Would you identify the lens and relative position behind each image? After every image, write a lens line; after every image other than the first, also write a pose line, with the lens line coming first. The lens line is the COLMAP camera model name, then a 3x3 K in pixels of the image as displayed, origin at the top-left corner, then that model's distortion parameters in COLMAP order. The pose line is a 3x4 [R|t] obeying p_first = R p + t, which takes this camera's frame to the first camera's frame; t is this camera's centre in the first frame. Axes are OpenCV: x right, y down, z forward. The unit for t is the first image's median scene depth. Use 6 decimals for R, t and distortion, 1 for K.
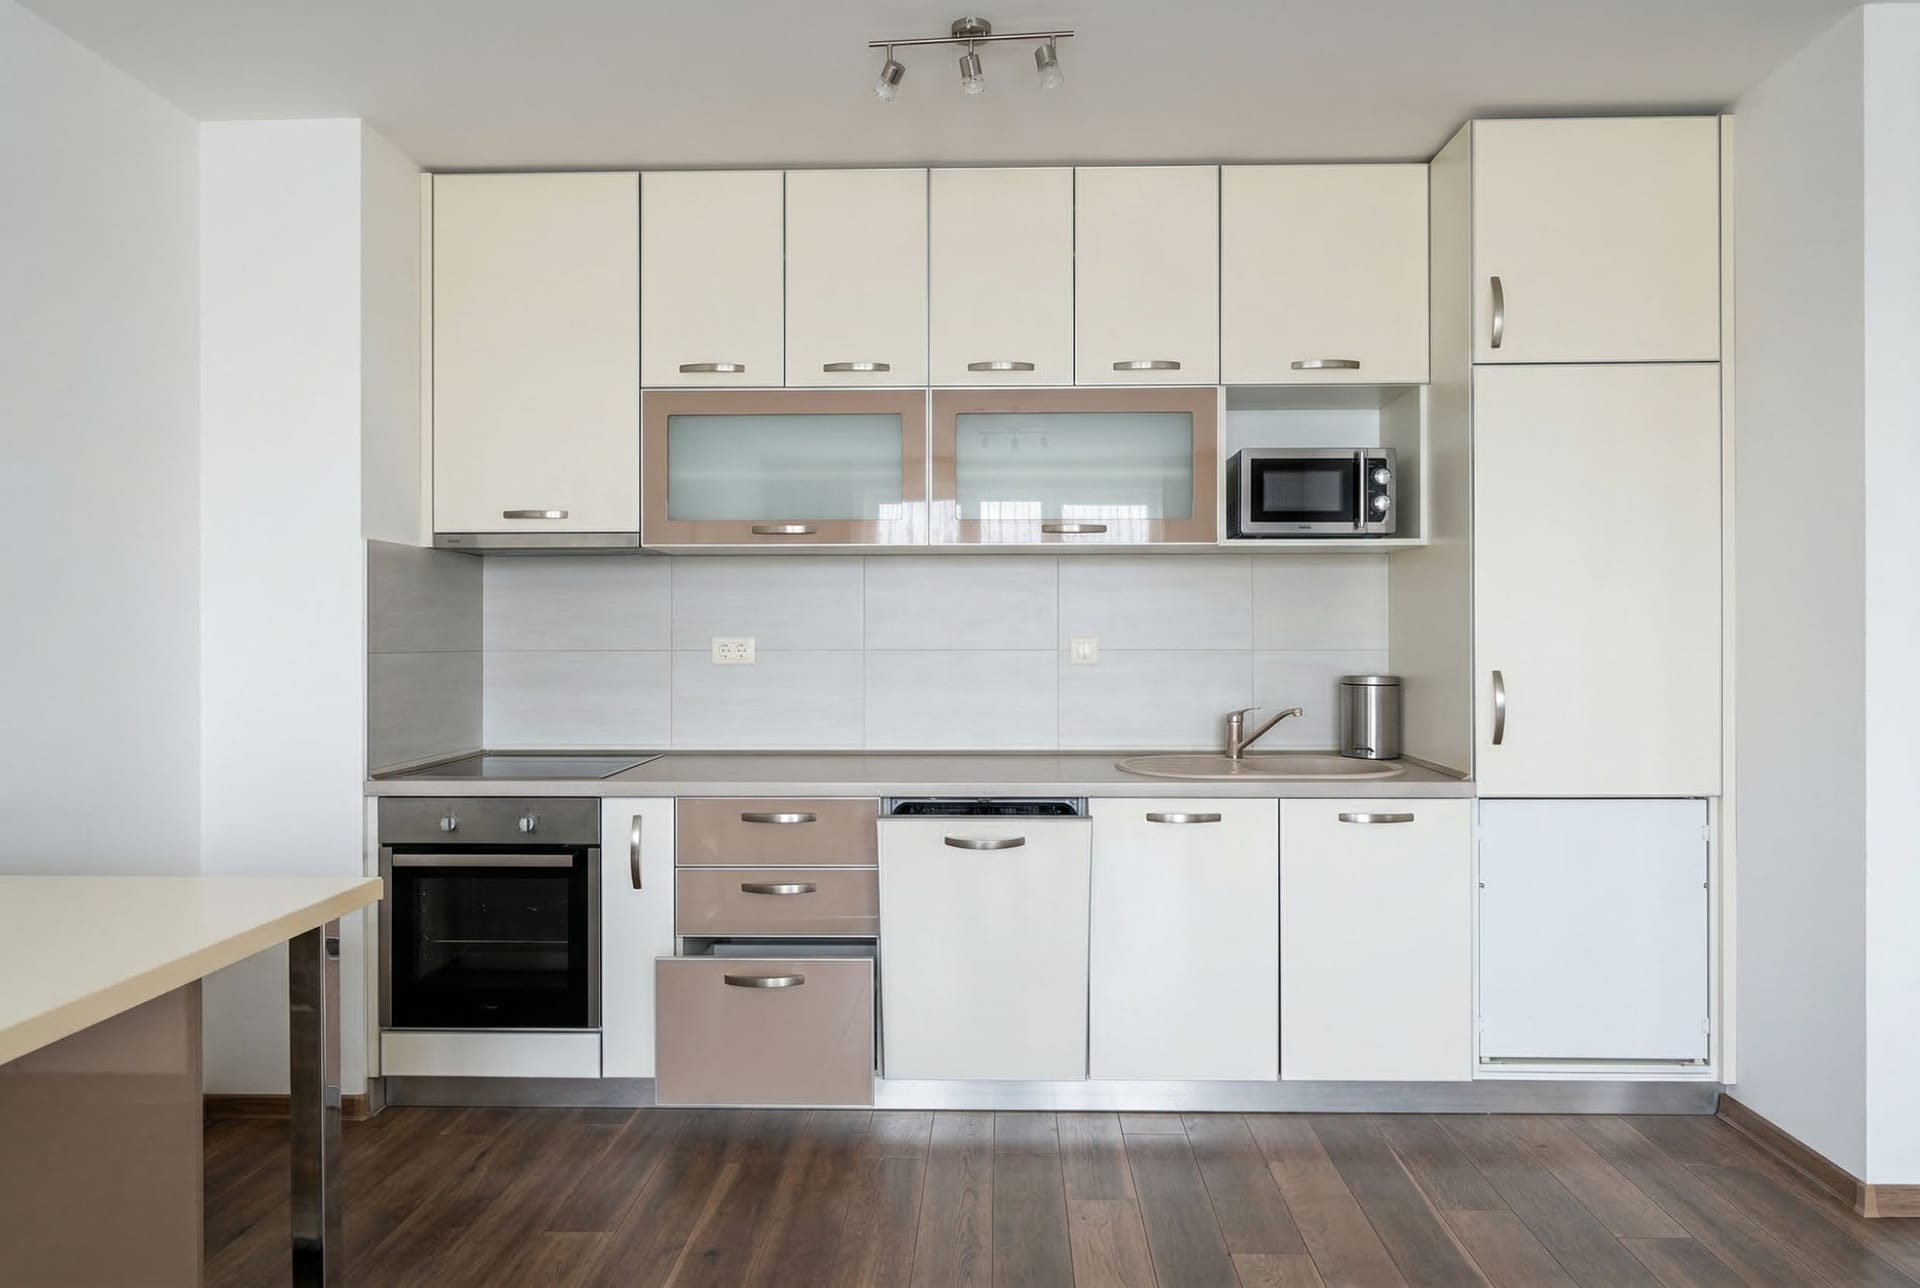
lens RADIAL K [[1074.7, 0, 960.0], [0, 1074.7, 644.0], [0, 0, 1]] dist [0.026408, 0.000224]
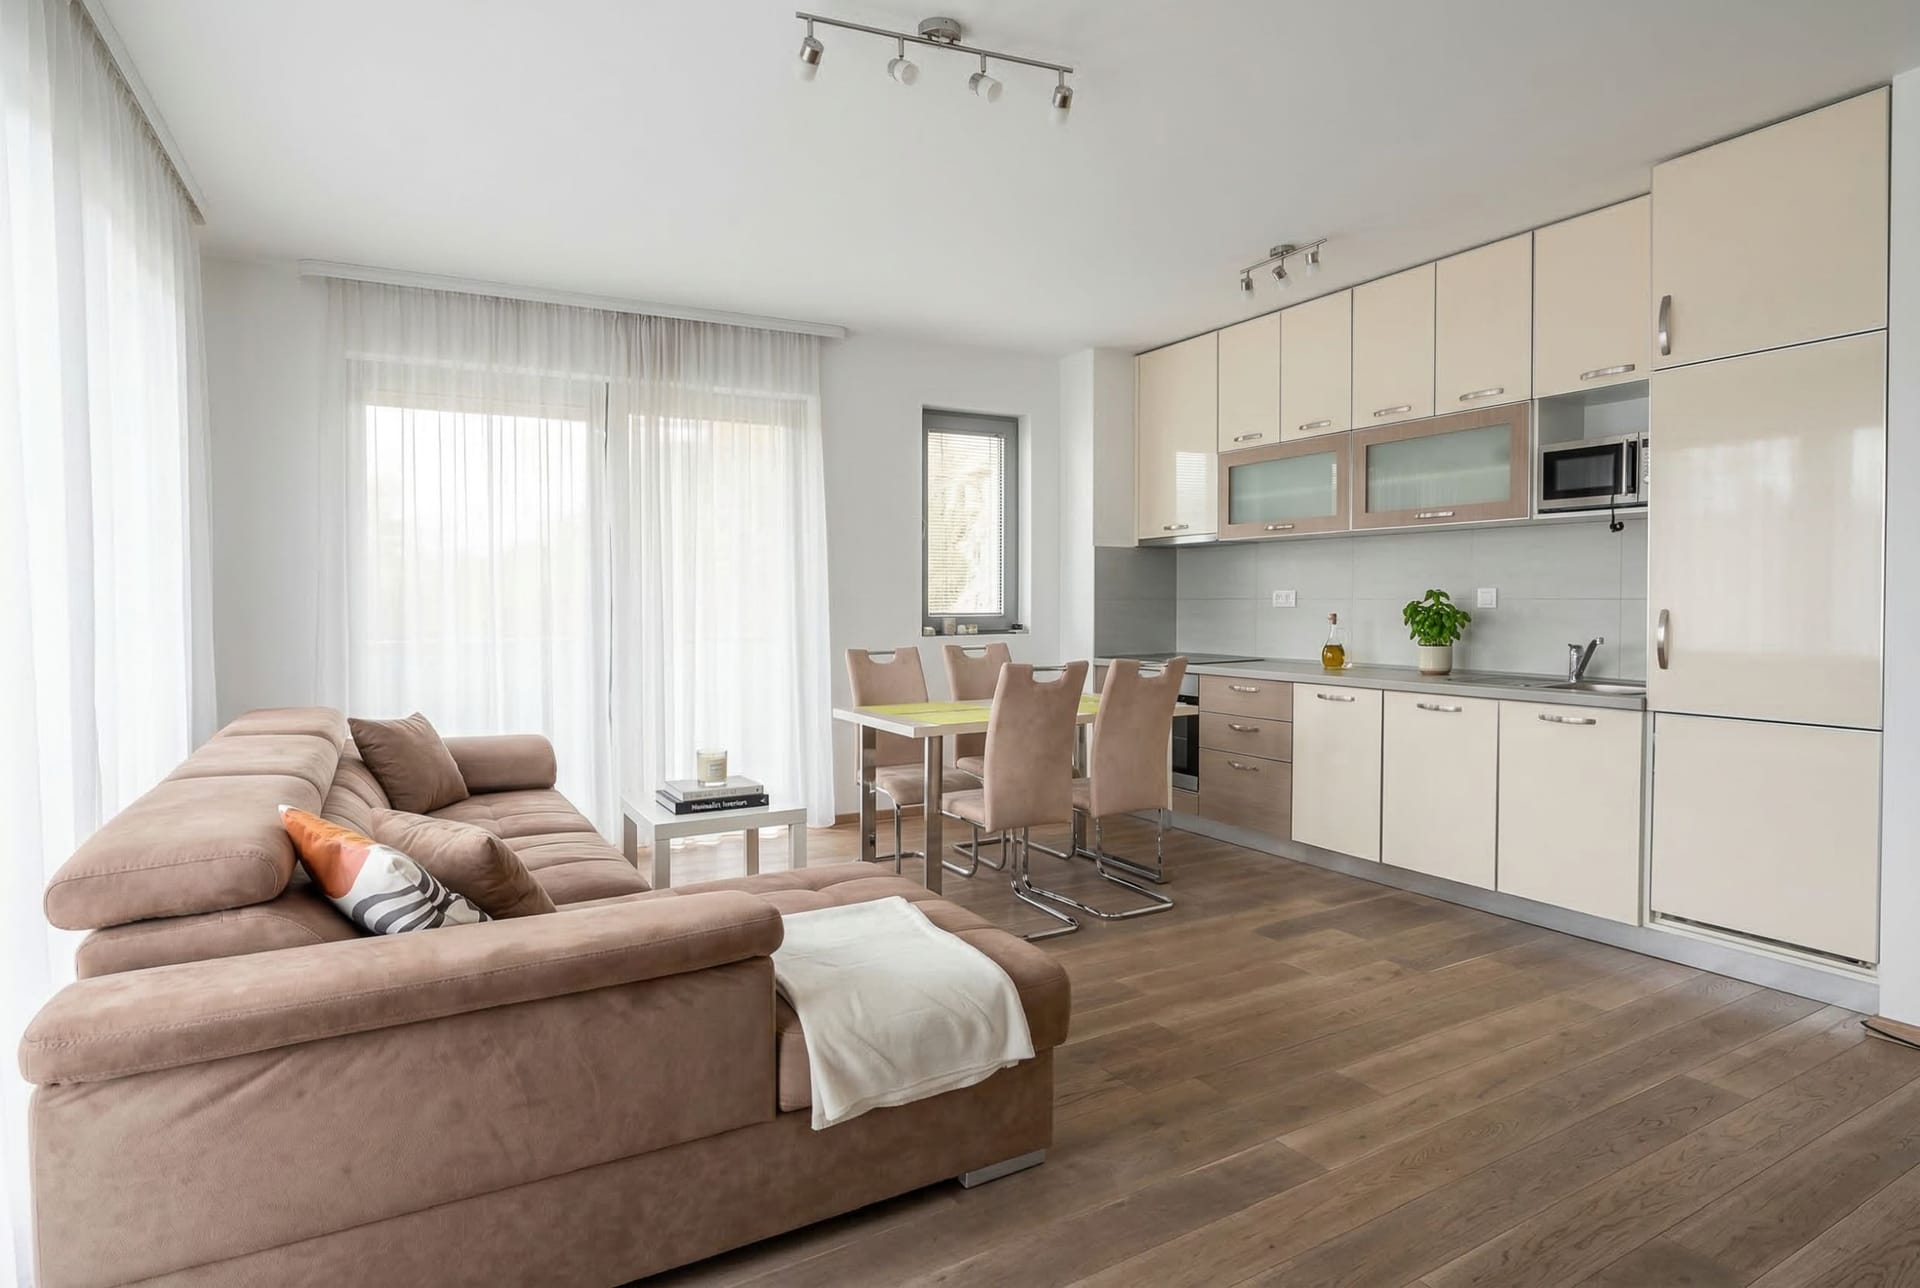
lens RADIAL K [[1074.7, 0, 960.0], [0, 1074.7, 644.0], [0, 0, 1]] dist [0.026408, 0.000224]
pose [[0.526103, 0.033989, -0.849741, 1.037700], [0.006549, 0.999009, 0.044015, 0.000283], [0.850396, -0.028722, 0.525359, -0.332328]]
